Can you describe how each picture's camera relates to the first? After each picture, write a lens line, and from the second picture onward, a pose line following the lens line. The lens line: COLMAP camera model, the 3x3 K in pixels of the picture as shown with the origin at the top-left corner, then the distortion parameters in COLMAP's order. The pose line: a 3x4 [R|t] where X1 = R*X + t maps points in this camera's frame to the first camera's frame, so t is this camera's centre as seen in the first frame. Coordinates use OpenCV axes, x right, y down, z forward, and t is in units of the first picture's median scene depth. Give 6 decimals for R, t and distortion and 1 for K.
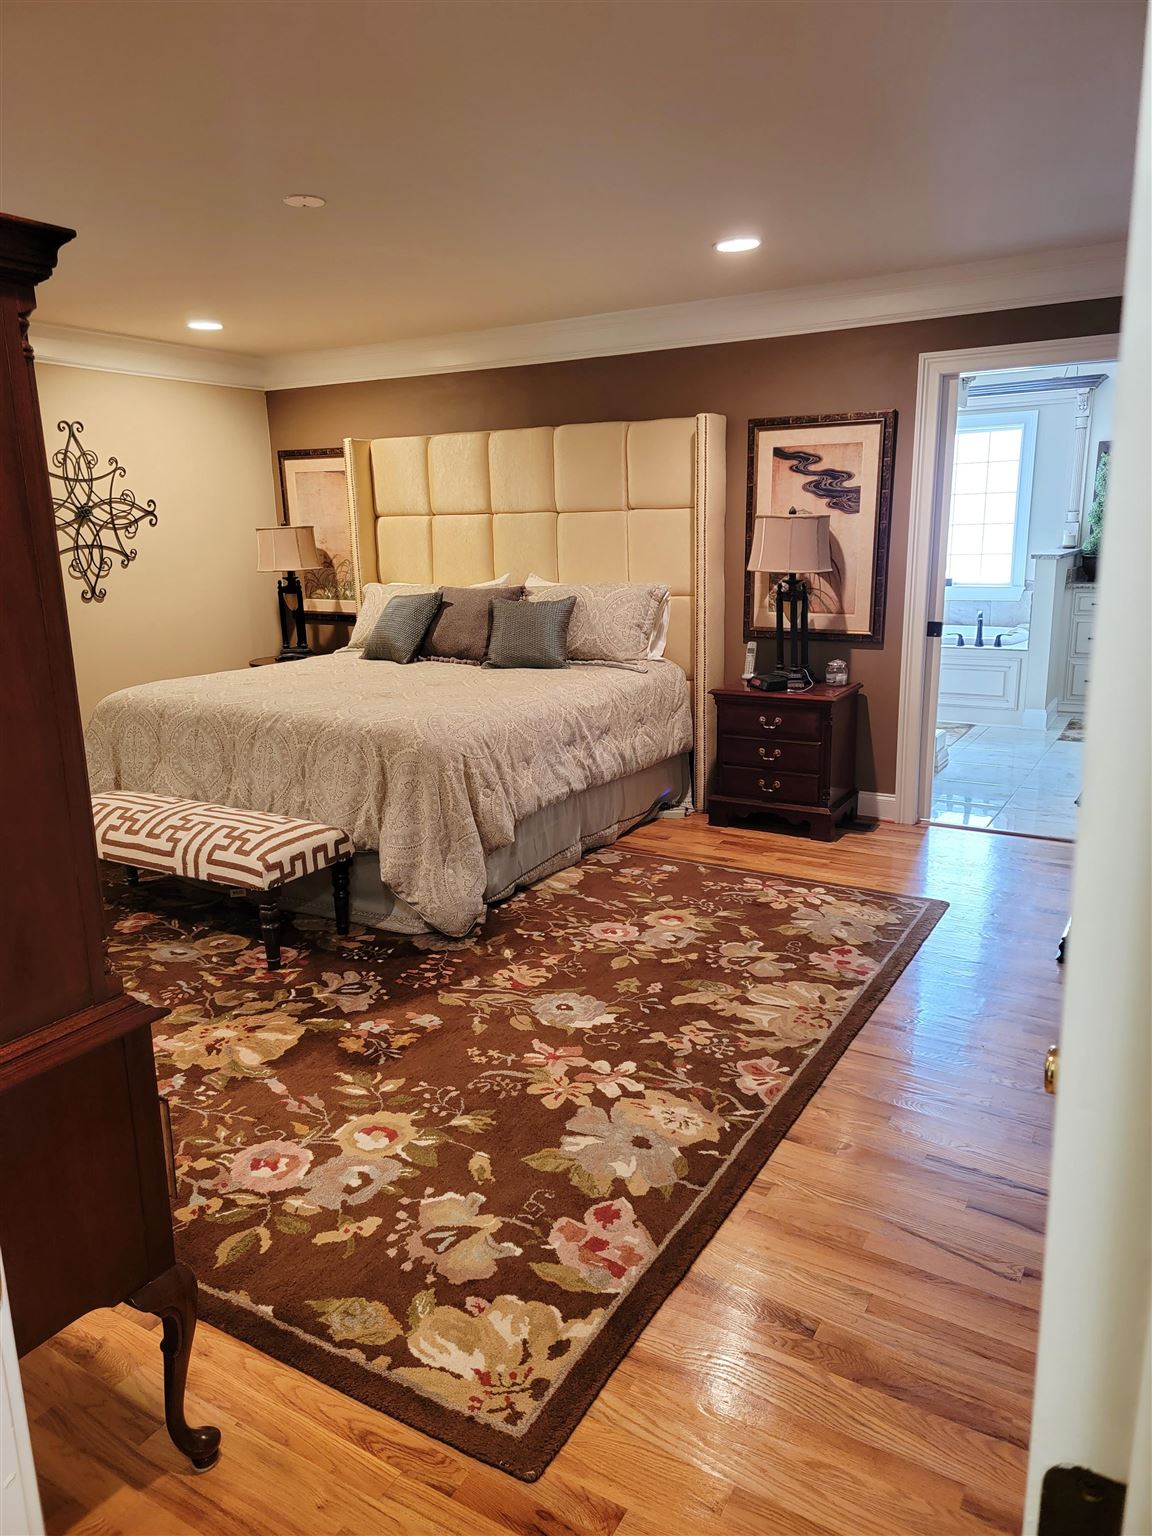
lens RADIAL K [[1061.1, 0, 561.1], [0, 1061.1, 768.8], [0, 0, 1]] dist [0.050520, -0.033136]
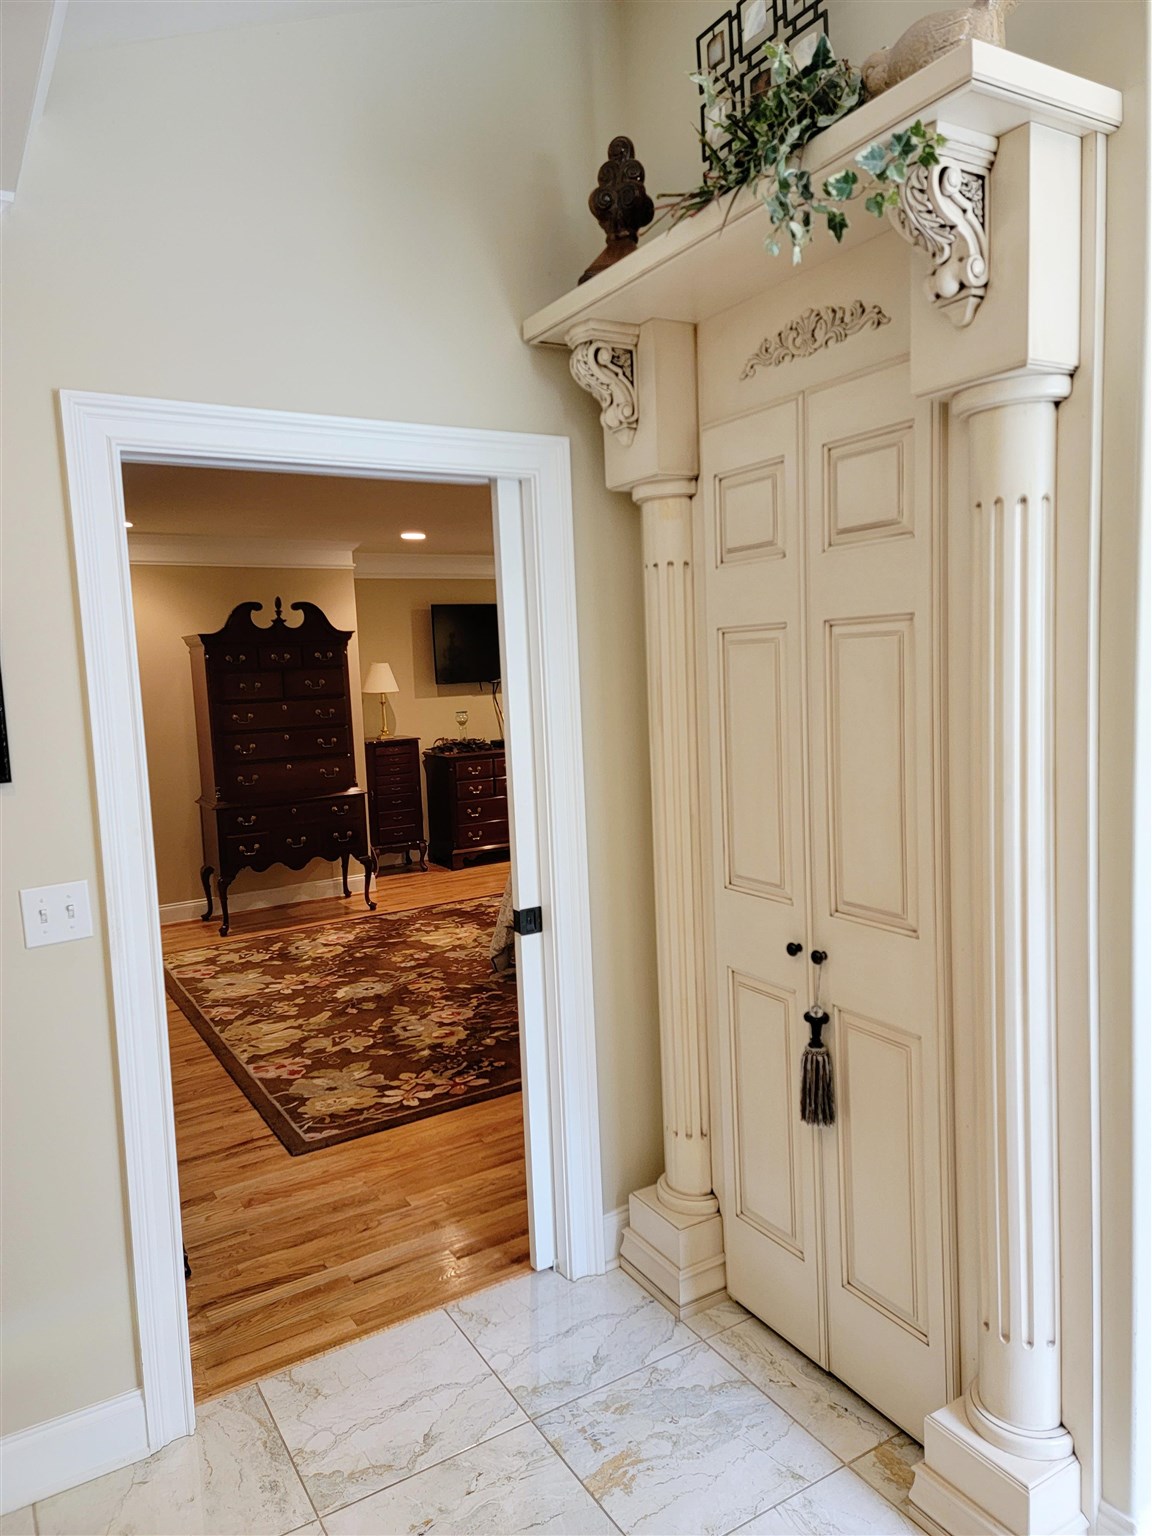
lens RADIAL K [[1061.1, 0, 561.8], [0, 1061.1, 761.9], [0, 0, 1]] dist [0.050520, -0.033136]
pose [[-0.465918, 0.122688, -0.876281, 1.209507], [-0.160589, 0.962168, 0.220098, -0.490014], [0.870133, 0.243268, -0.428589, 1.844437]]
